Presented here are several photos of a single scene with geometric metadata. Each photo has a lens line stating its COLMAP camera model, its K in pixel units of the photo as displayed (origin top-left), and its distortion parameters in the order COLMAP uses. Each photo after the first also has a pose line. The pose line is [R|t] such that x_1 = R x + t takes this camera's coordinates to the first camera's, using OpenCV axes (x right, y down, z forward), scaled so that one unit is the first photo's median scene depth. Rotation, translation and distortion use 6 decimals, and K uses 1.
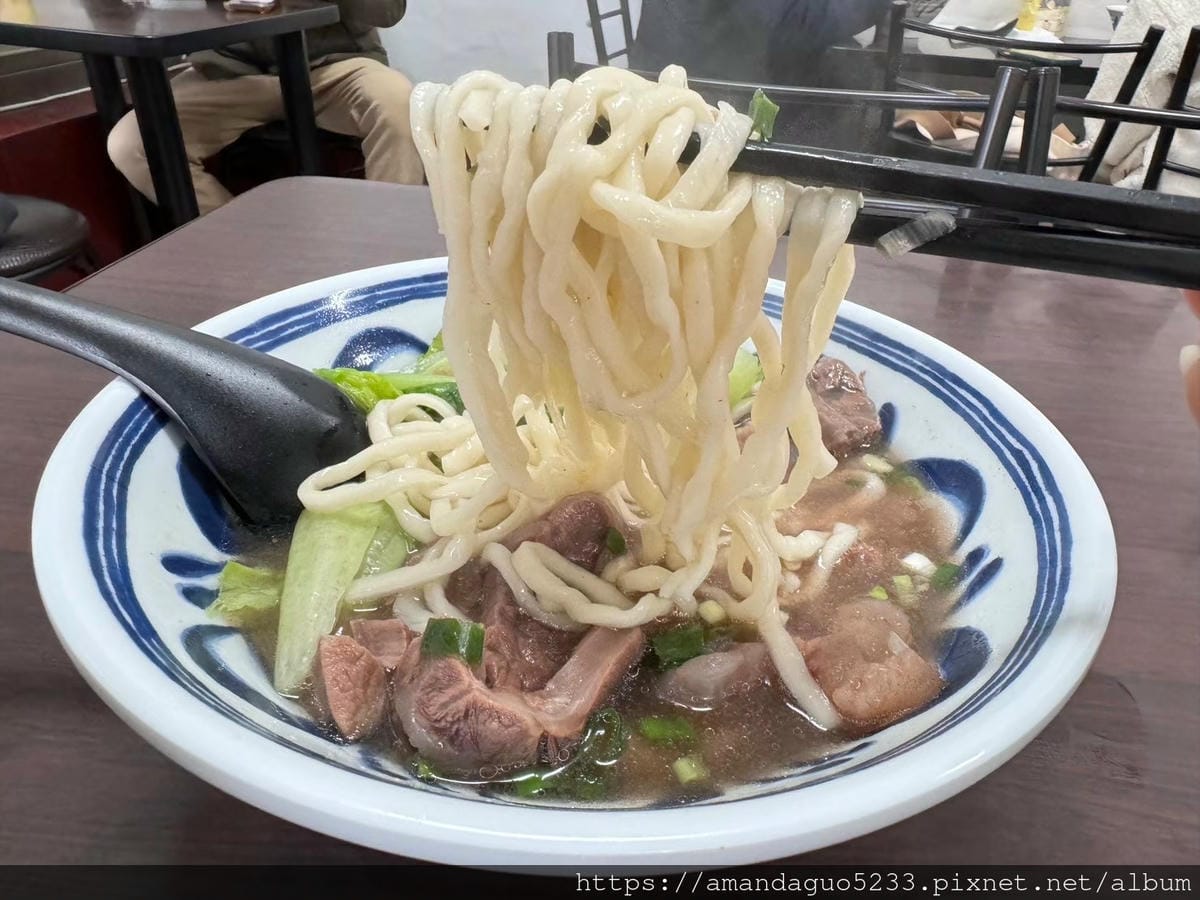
lens RADIAL K [[882.6, 0, 661.8], [0, 882.6, 449.4], [0, 0, 1]] dist [-0.000907, 0.006851]
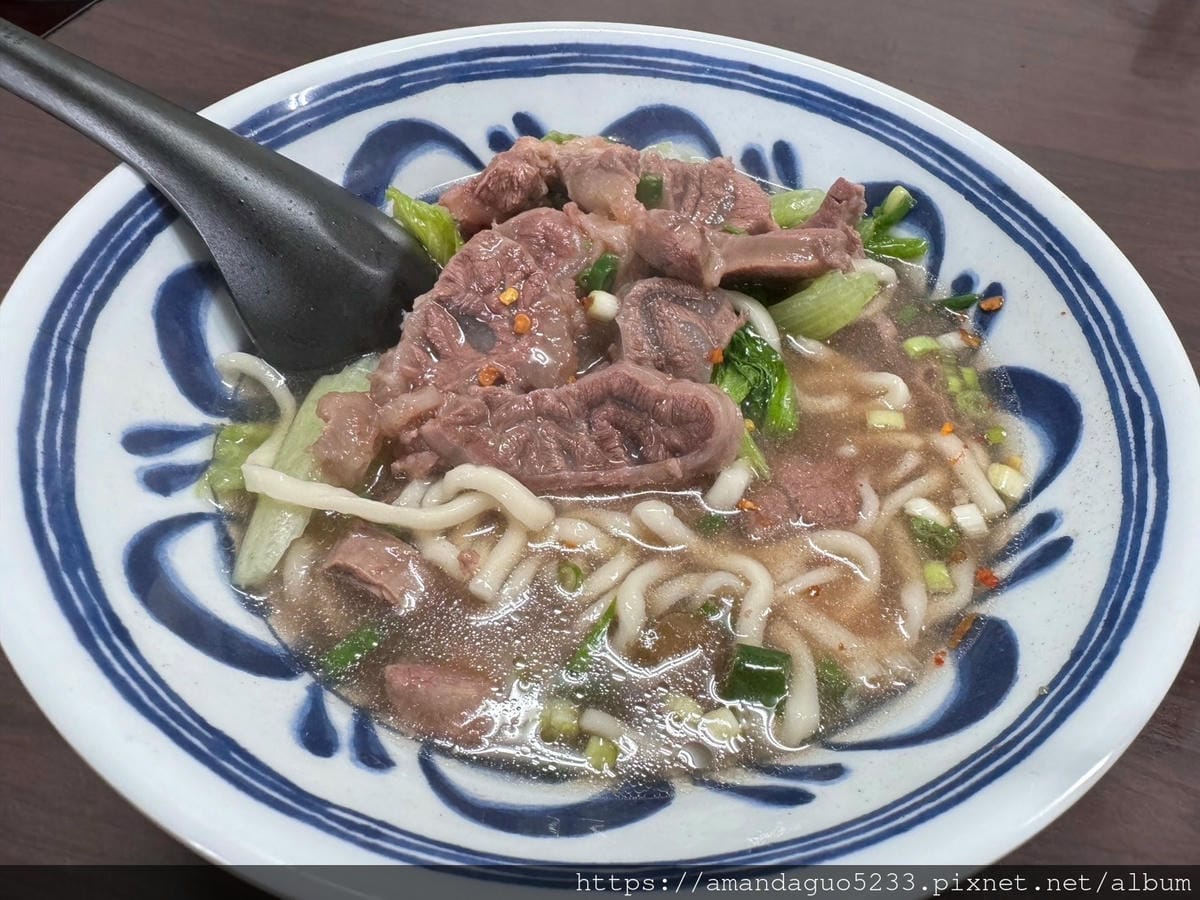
lens RADIAL K [[874.8, 0, 666.1], [0, 874.8, 455.2], [0, 0, 1]] dist [0.003146, -0.003579]
pose [[0.984216, 0.137962, -0.110837, 0.082543], [-0.092087, 0.934089, 0.344961, -0.188549], [0.151123, -0.329309, 0.932050, 0.184283]]
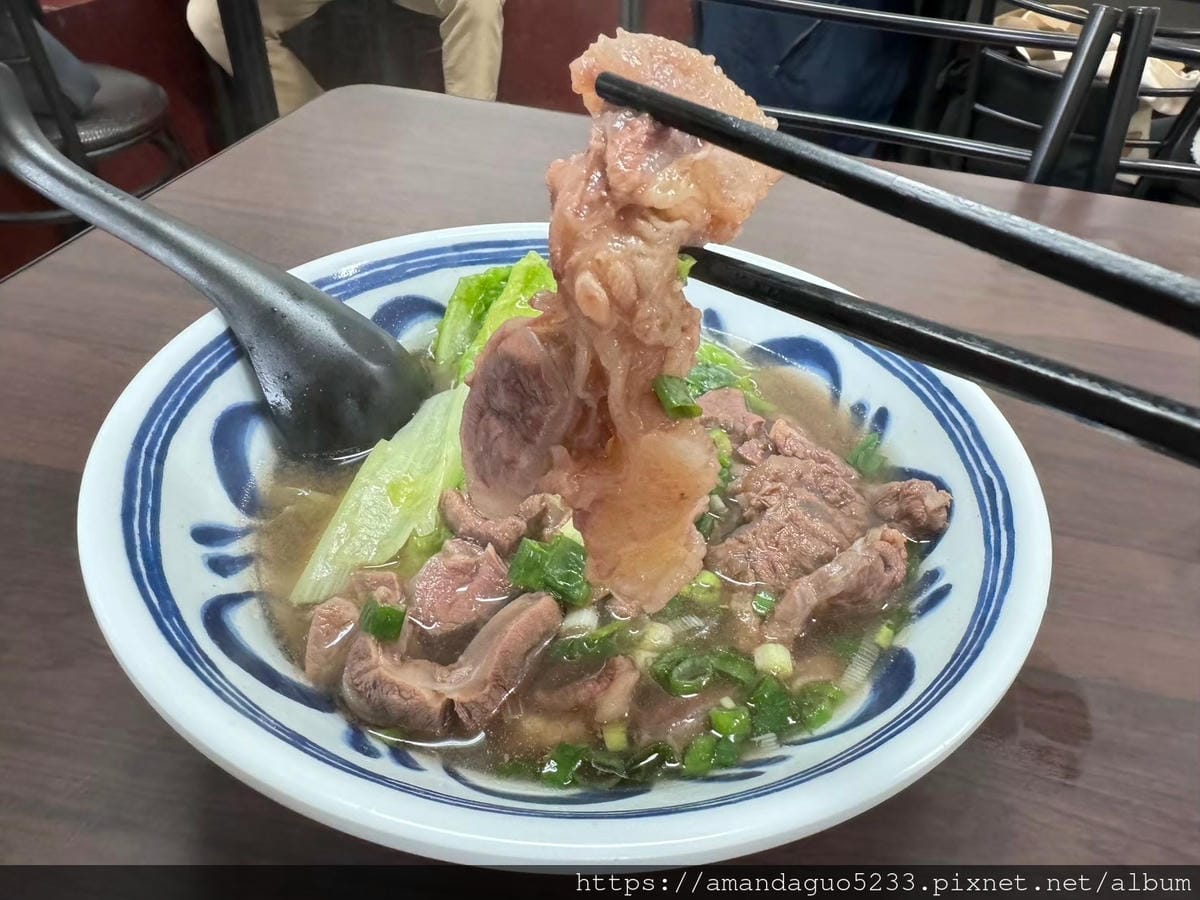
lens RADIAL K [[886.4, 0, 673.3], [0, 886.4, 449.3], [0, 0, 1]] dist [0.006411, -0.004162]
pose [[0.994975, 0.081706, -0.057870, 0.091281], [-0.074167, 0.989728, 0.122220, -0.137316], [0.067262, -0.117314, 0.990814, -0.067405]]
